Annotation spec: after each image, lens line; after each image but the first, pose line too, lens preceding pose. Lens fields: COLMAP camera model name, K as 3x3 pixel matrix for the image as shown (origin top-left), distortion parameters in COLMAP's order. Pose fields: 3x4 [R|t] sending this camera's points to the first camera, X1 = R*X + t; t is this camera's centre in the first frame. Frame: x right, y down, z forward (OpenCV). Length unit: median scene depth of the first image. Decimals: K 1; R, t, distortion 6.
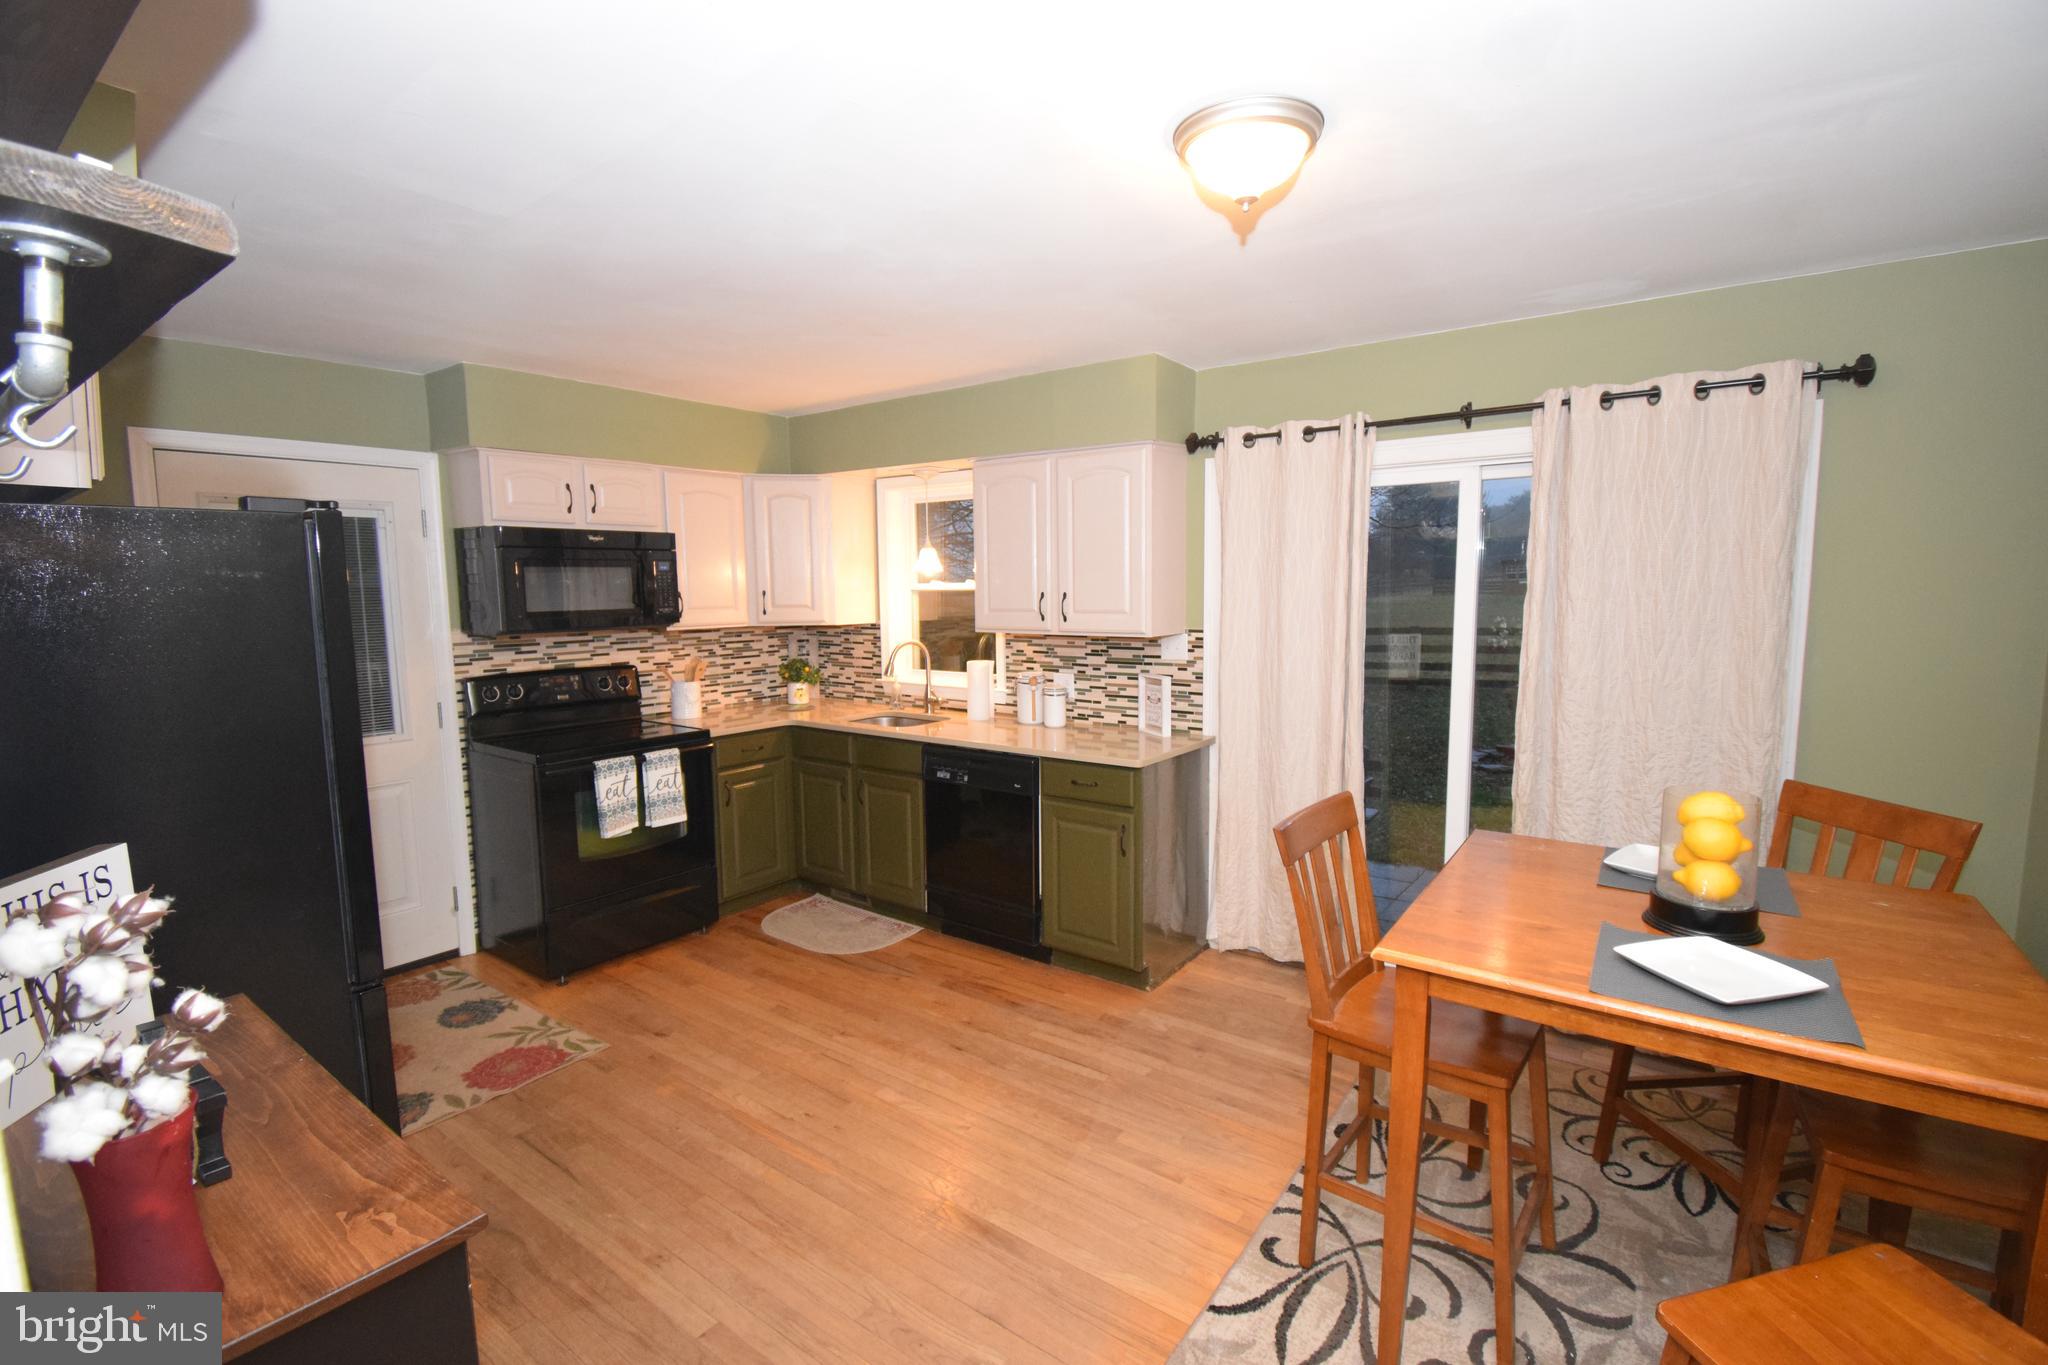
lens RADIAL K [[904.0, 0, 1035.3], [0, 904.0, 679.4], [0, 0, 1]] dist [0.023815, -0.028324]
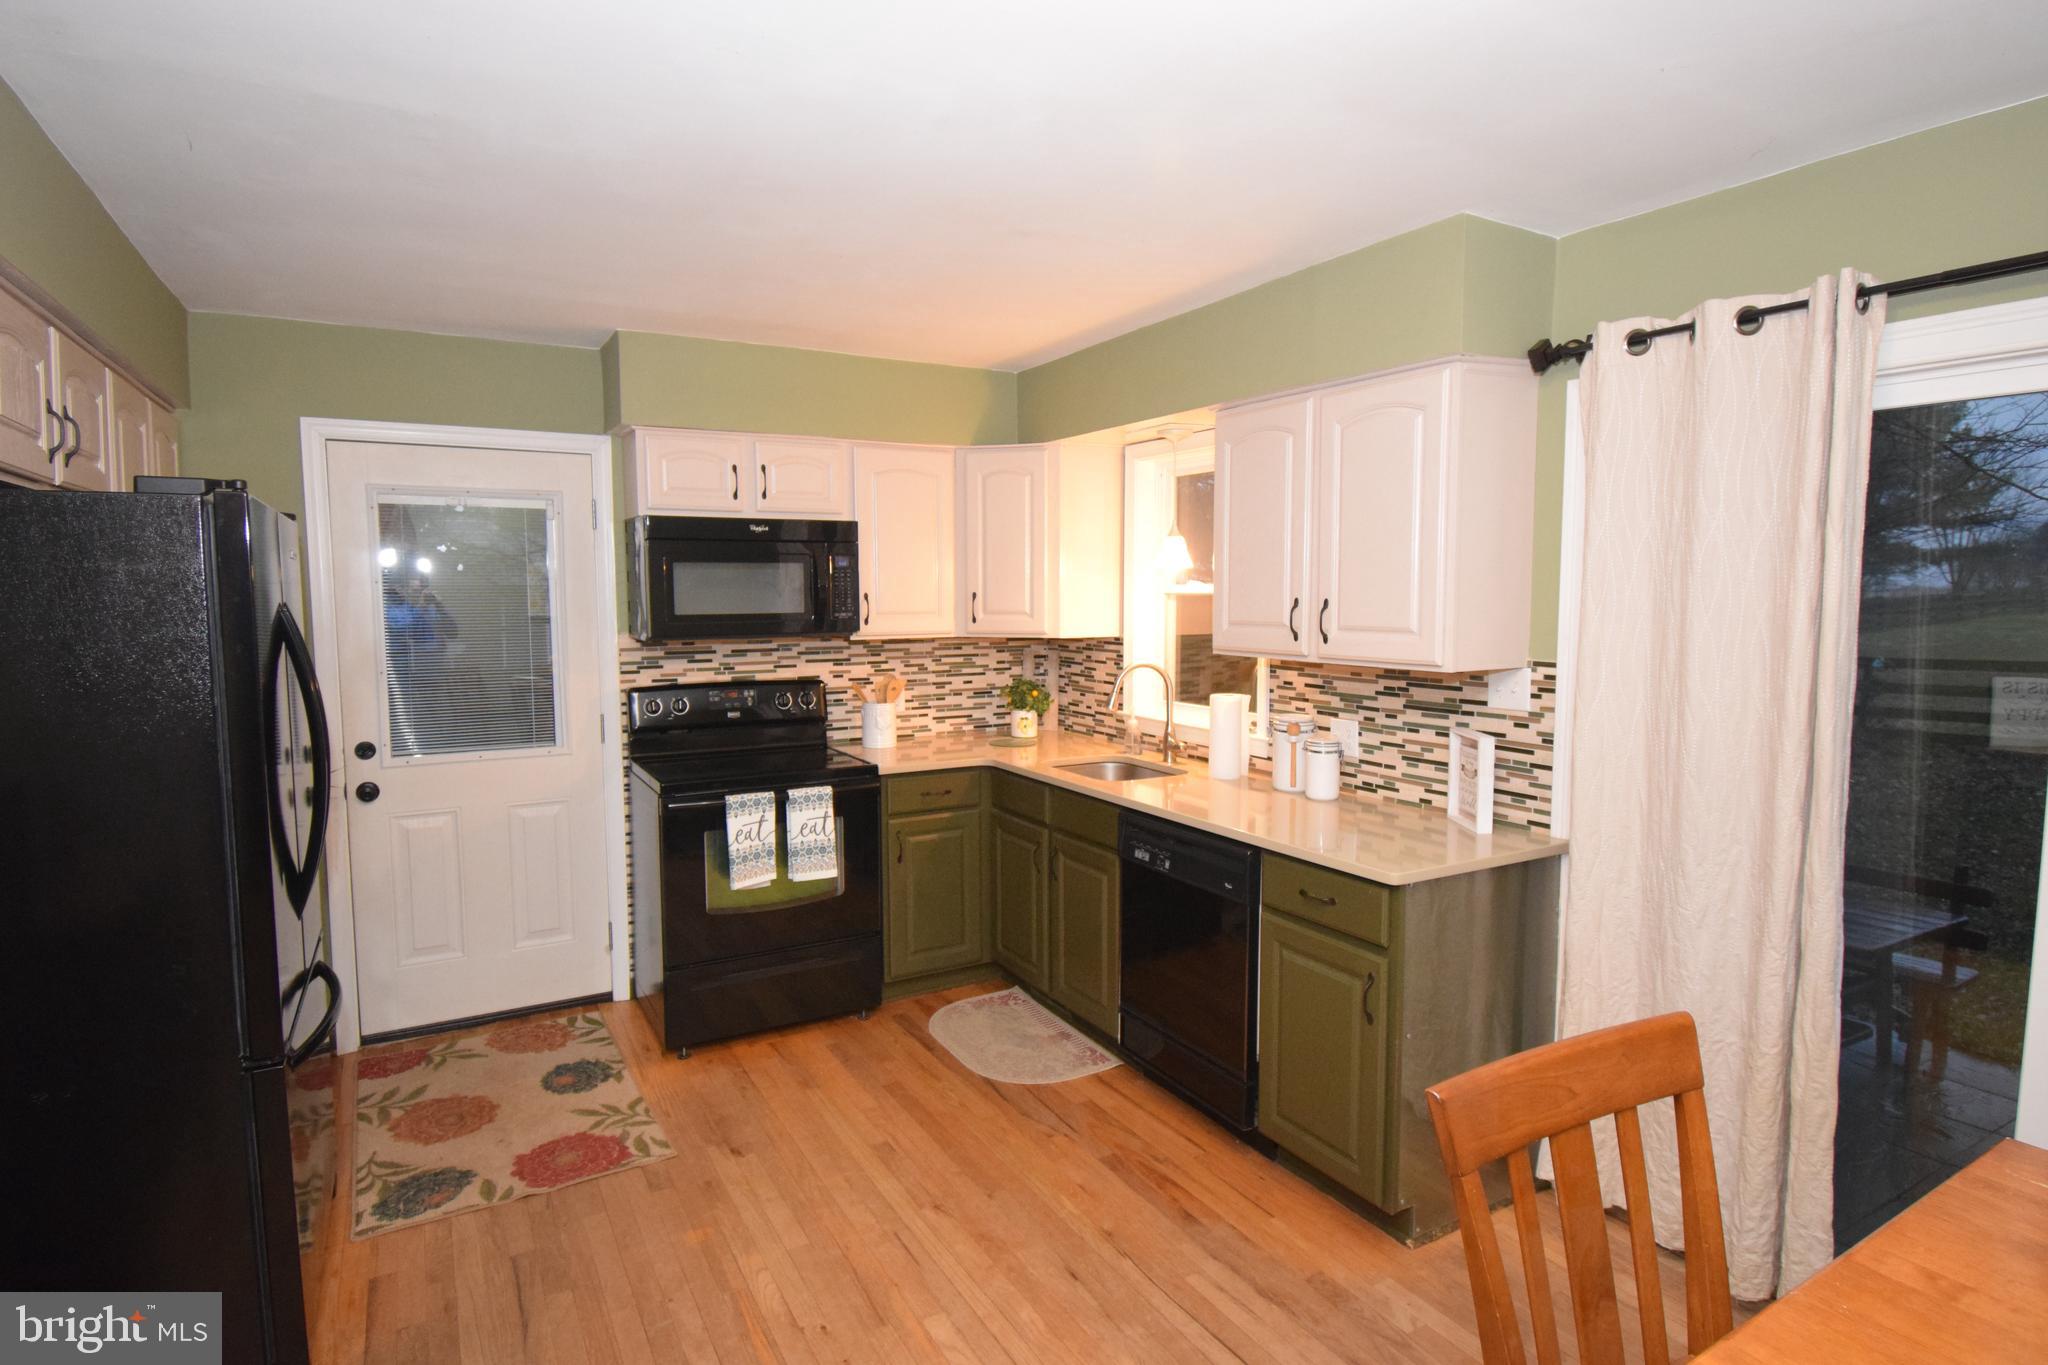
lens RADIAL K [[1066.8, 0, 1035.9], [0, 1066.8, 679.9], [0, 0, 1]] dist [0.018024, -0.029006]
pose [[0.915315, 0.041688, -0.400575, 0.152750], [-0.048840, 0.998777, -0.007655, -0.020779], [0.399766, 0.026571, 0.916232, 0.203386]]
